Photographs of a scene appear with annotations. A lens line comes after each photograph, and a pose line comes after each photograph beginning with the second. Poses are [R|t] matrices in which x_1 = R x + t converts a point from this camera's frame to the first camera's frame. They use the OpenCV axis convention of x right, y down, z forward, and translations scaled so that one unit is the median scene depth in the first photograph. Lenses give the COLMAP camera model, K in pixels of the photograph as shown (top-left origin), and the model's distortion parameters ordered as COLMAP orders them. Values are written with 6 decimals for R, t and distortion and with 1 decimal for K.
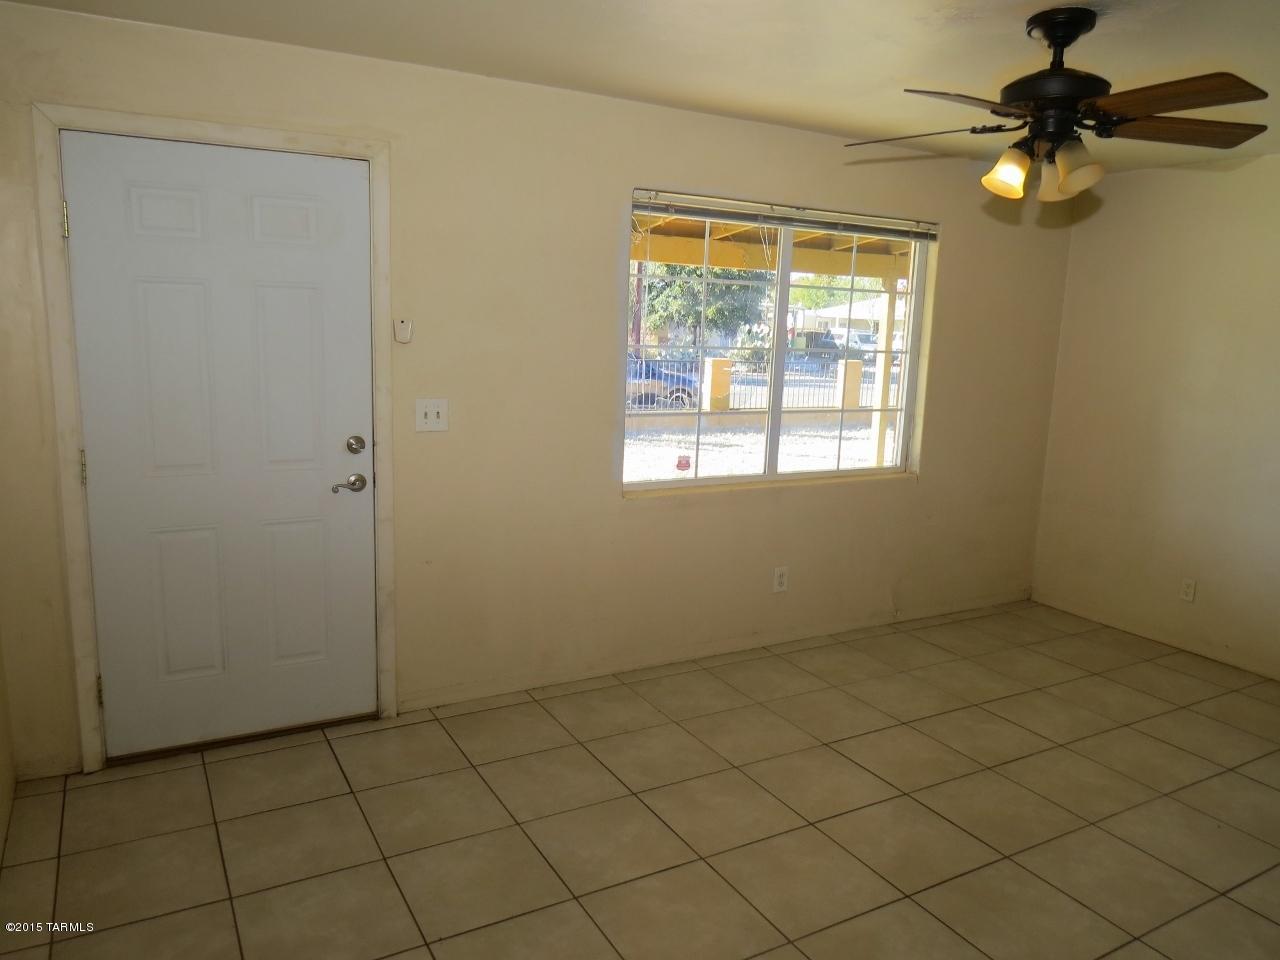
lens RADIAL K [[914.5, 0, 643.5], [0, 914.5, 481.3], [0, 0, 1]] dist [-0.033638, 0.012551]
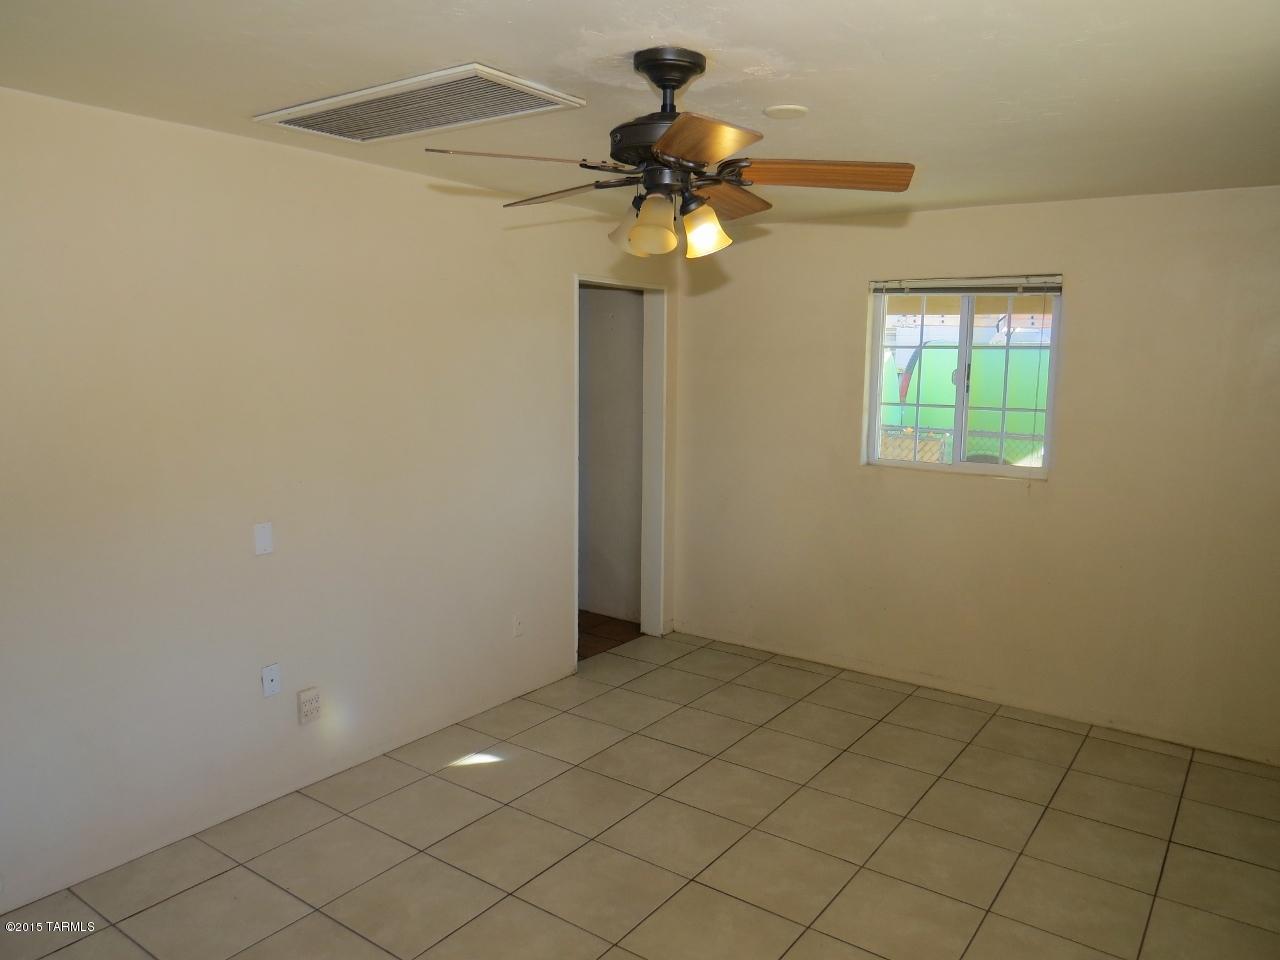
lens RADIAL K [[914.5, 0, 633.6], [0, 914.5, 477.5], [0, 0, 1]] dist [-0.033638, 0.012551]
pose [[-0.909832, 0.020258, -0.414482, 0.608666], [-0.110715, 0.950754, 0.289498, -0.275790], [0.399935, 0.309284, -0.862784, 1.327085]]
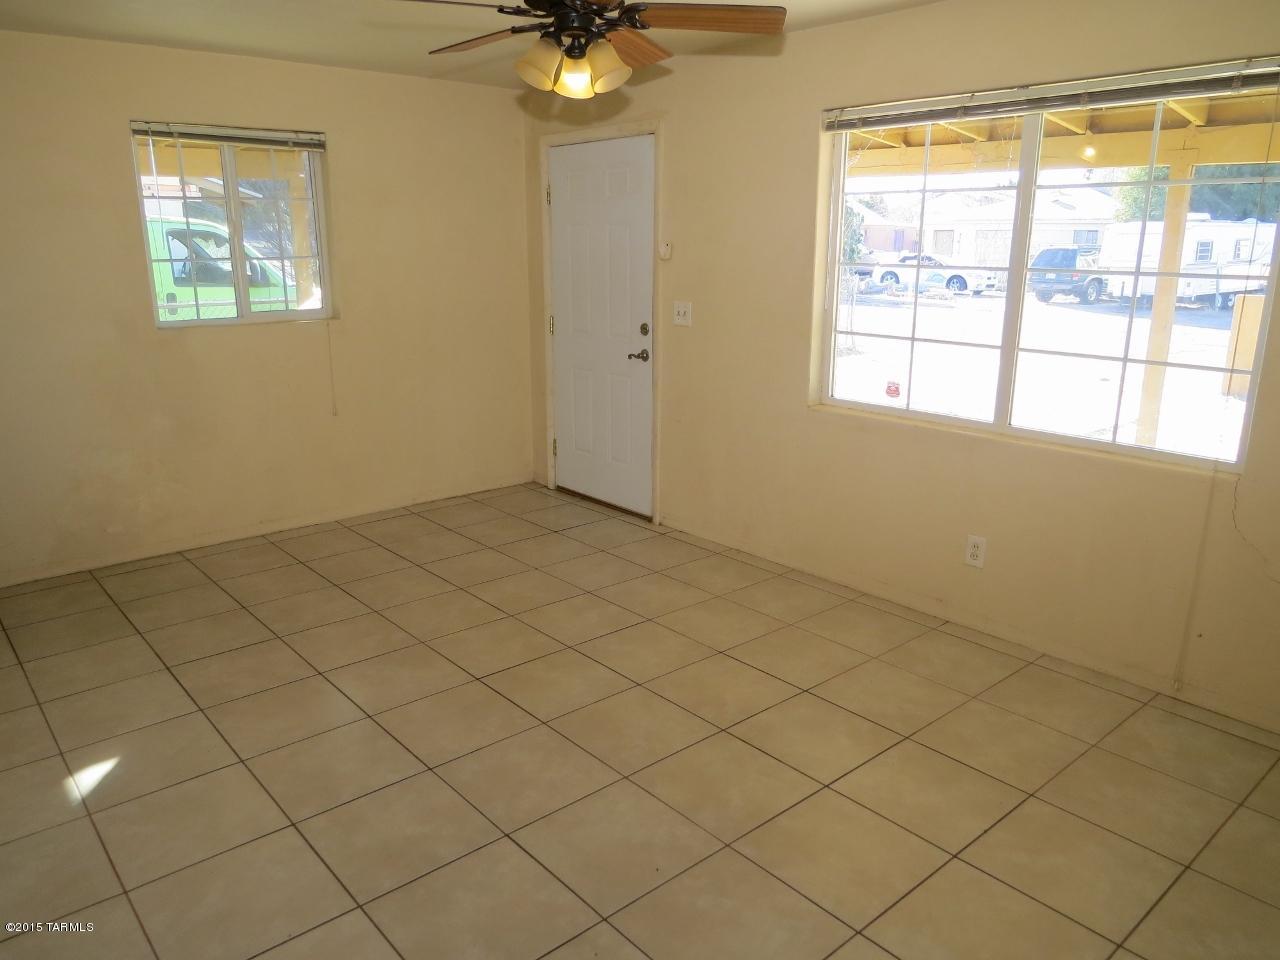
lens RADIAL K [[914.5, 0, 618.6], [0, 914.5, 480.6], [0, 0, 1]] dist [-0.033638, 0.012551]
pose [[0.184698, 0.217607, -0.958402, 1.098110], [-0.167841, 0.967837, 0.187404, -0.069191], [0.968357, 0.126246, 0.215281, 0.633754]]
